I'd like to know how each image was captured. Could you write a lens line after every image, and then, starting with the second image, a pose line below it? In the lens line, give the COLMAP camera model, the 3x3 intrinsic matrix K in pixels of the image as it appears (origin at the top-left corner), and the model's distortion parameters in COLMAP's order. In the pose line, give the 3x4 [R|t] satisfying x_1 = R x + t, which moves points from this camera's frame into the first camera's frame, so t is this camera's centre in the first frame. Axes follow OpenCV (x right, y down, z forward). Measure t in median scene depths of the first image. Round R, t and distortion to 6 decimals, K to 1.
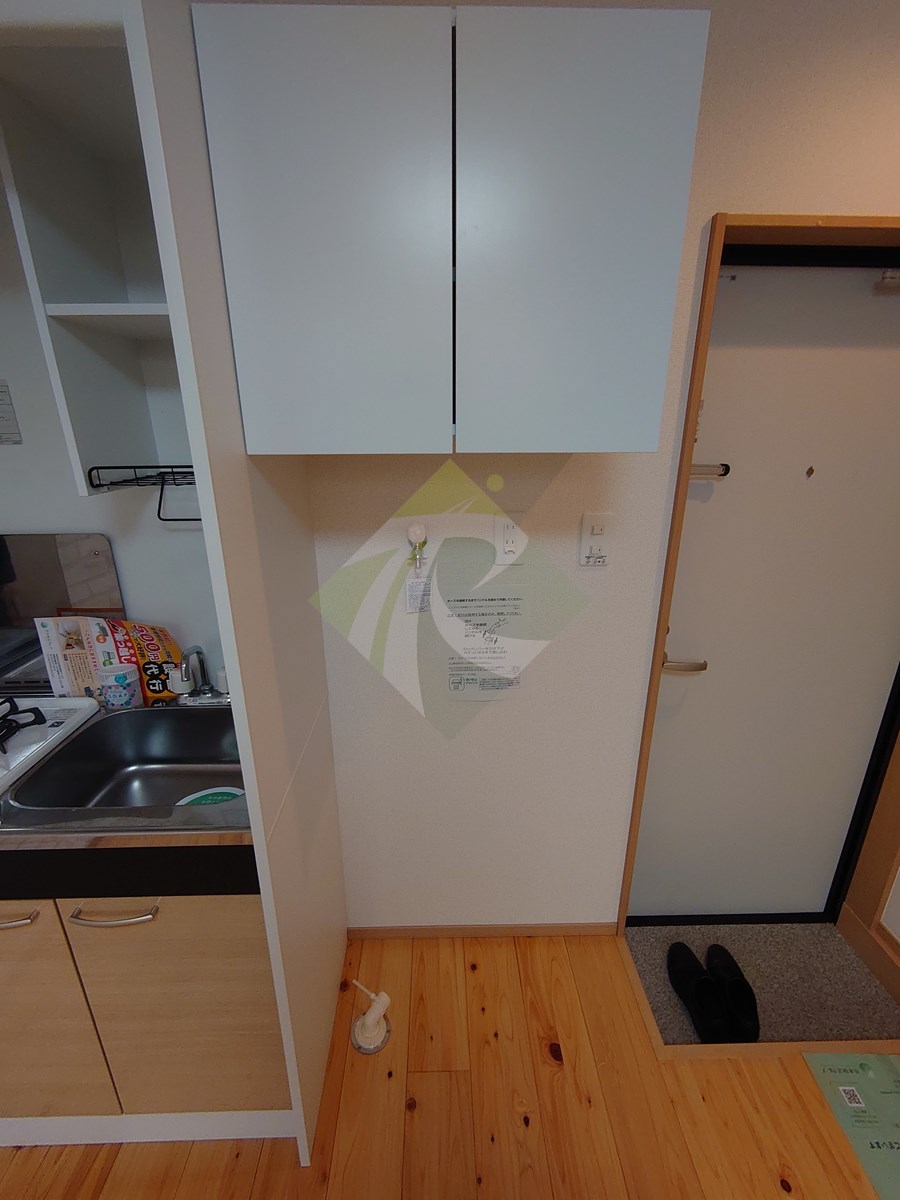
lens RADIAL K [[510.7, 0, 445.9], [0, 510.7, 603.8], [0, 0, 1]] dist [-0.000774, 0.000175]
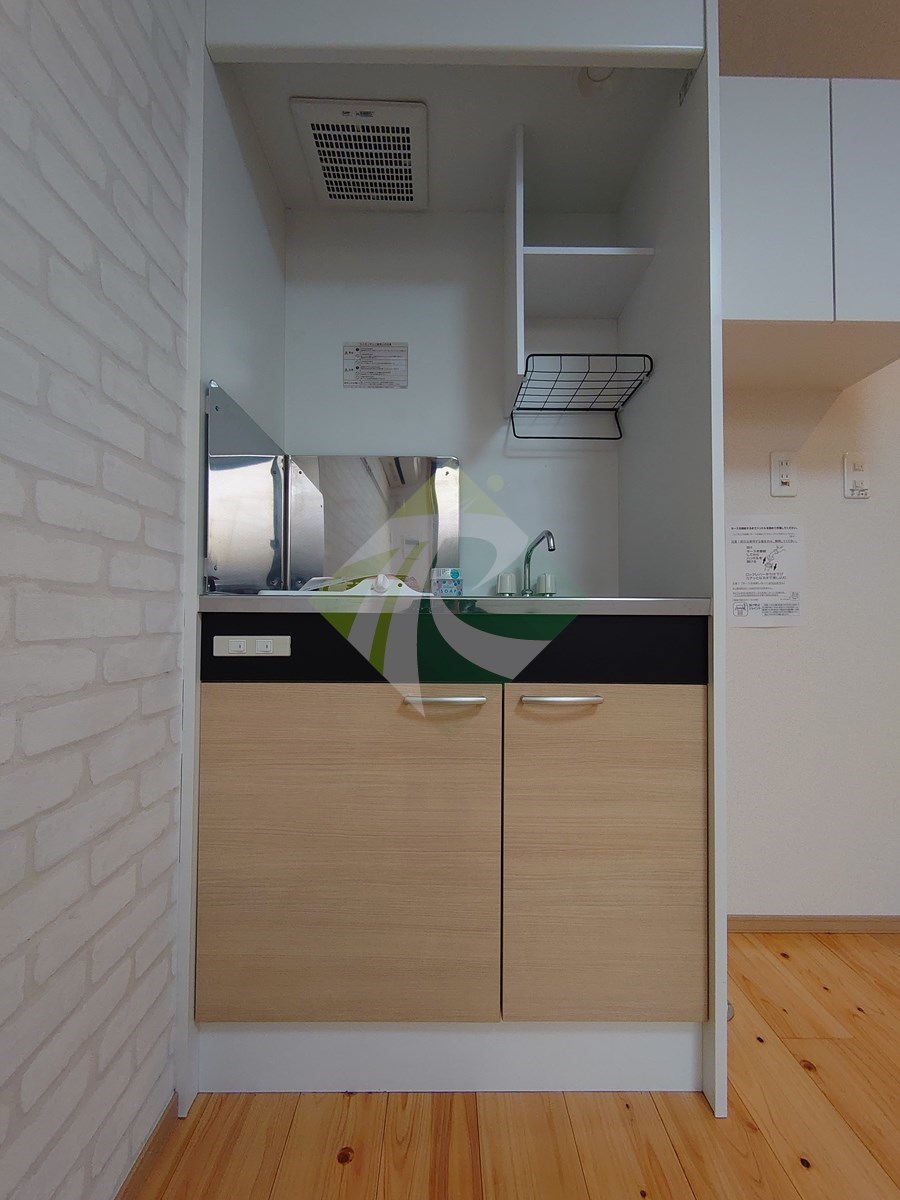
lens RADIAL K [[510.7, 0, 441.5], [0, 510.7, 607.5], [0, 0, 1]] dist [-0.000774, 0.000175]
pose [[0.999712, 0.005343, -0.023396, -0.625179], [-0.012804, 0.943295, -0.331708, 0.556258], [0.020297, 0.331912, 0.943092, -0.023364]]
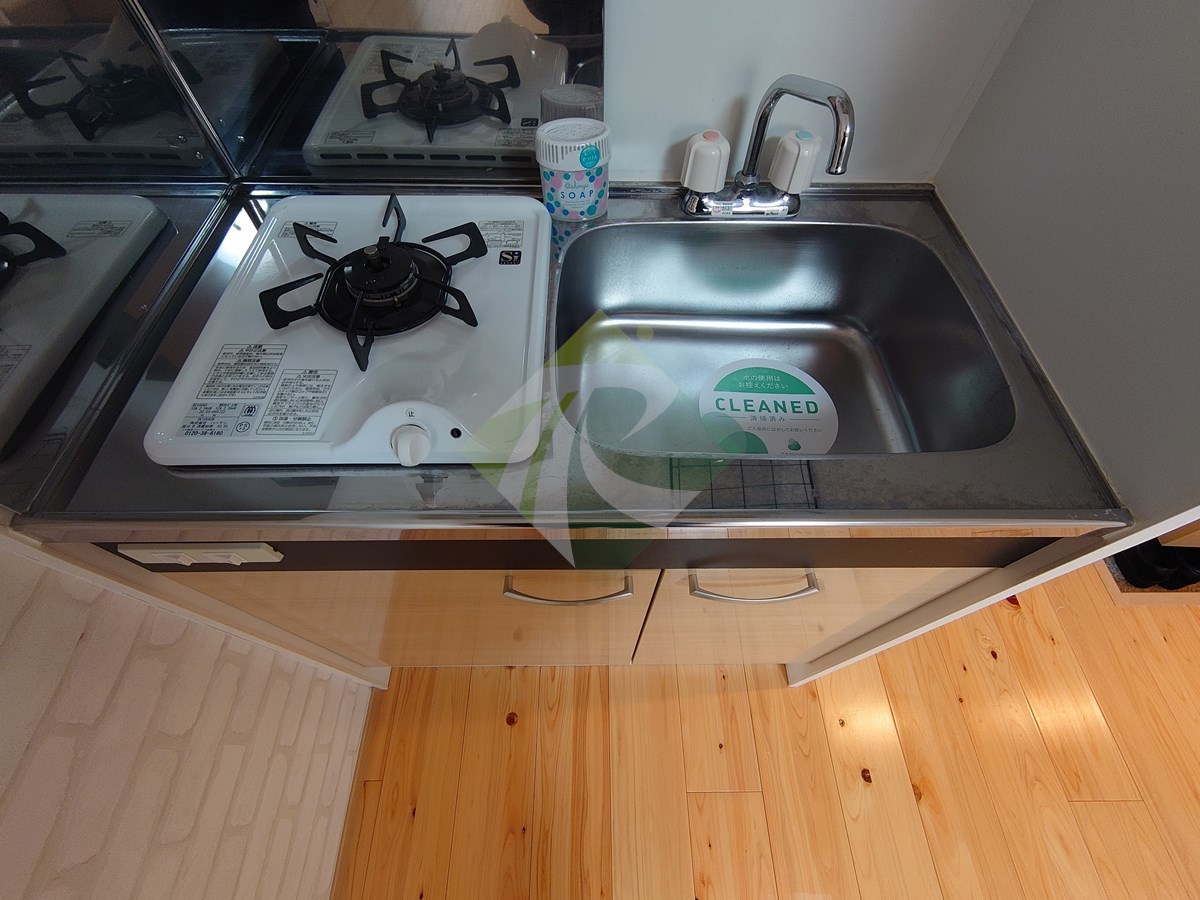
lens RADIAL K [[510.7, 0, 599.1], [0, 510.7, 452.2], [0, 0, 1]] dist [-0.000774, 0.000175]
pose [[0.999902, 0.013901, -0.001411, -0.610255], [-0.009899, 0.776037, 0.630609, 0.056259], [0.009861, -0.630534, 0.776099, 0.431846]]
